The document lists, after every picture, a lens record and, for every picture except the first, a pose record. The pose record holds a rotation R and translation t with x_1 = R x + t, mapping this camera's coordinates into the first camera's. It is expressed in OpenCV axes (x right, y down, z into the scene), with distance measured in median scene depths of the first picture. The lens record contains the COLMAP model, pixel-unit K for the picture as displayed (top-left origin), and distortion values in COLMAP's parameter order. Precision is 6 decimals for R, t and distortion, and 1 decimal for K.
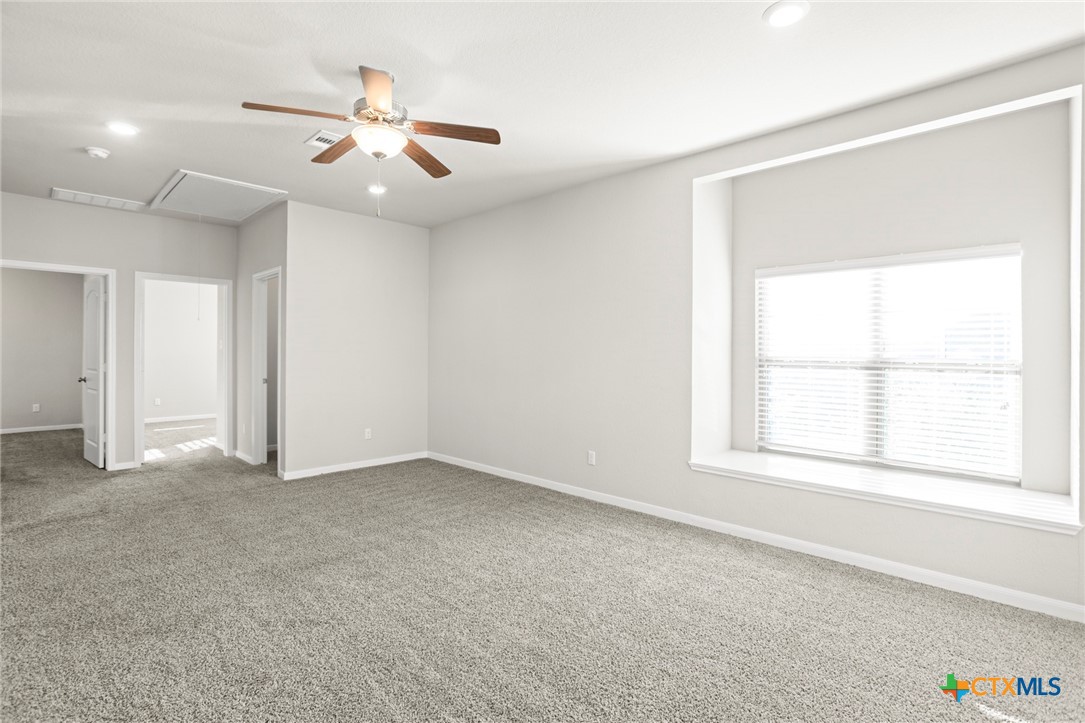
lens RADIAL K [[520.0, 0, 544.2], [0, 520.0, 354.1], [0, 0, 1]] dist [-0.034479, 0.015437]
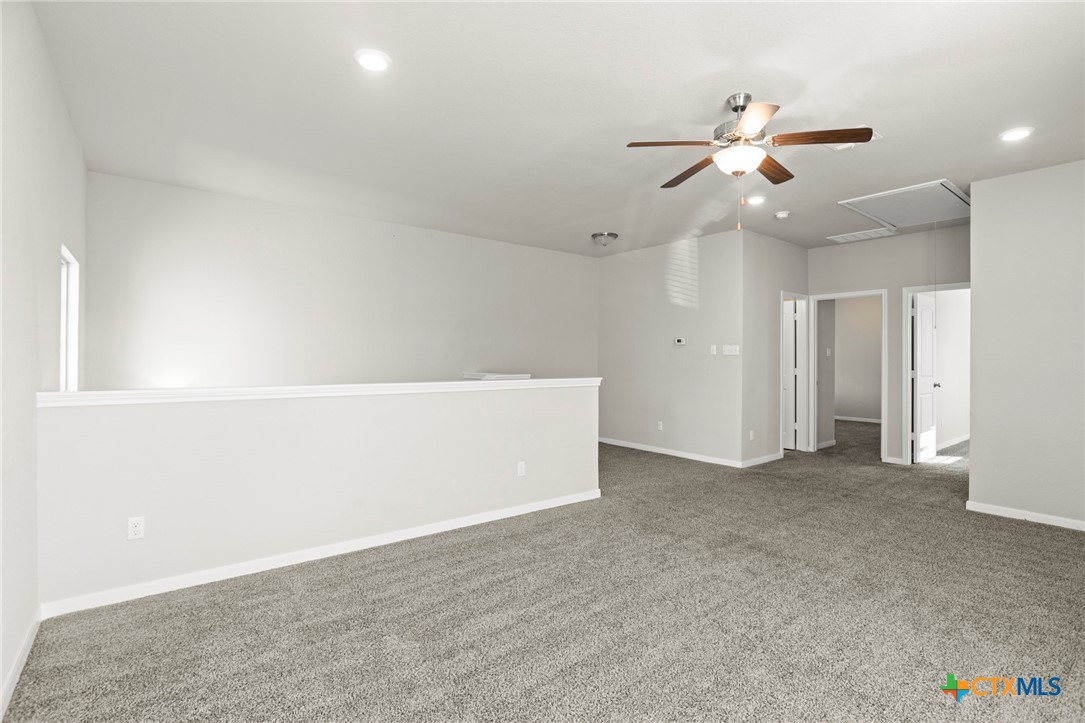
lens RADIAL K [[520.0, 0, 545.7], [0, 520.0, 359.5], [0, 0, 1]] dist [-0.034479, 0.015437]
pose [[-0.153951, -0.001363, -0.988077, 0.367662], [-0.006881, 0.999976, -0.000307, -0.000102], [0.988054, 0.006752, -0.153957, 0.358028]]
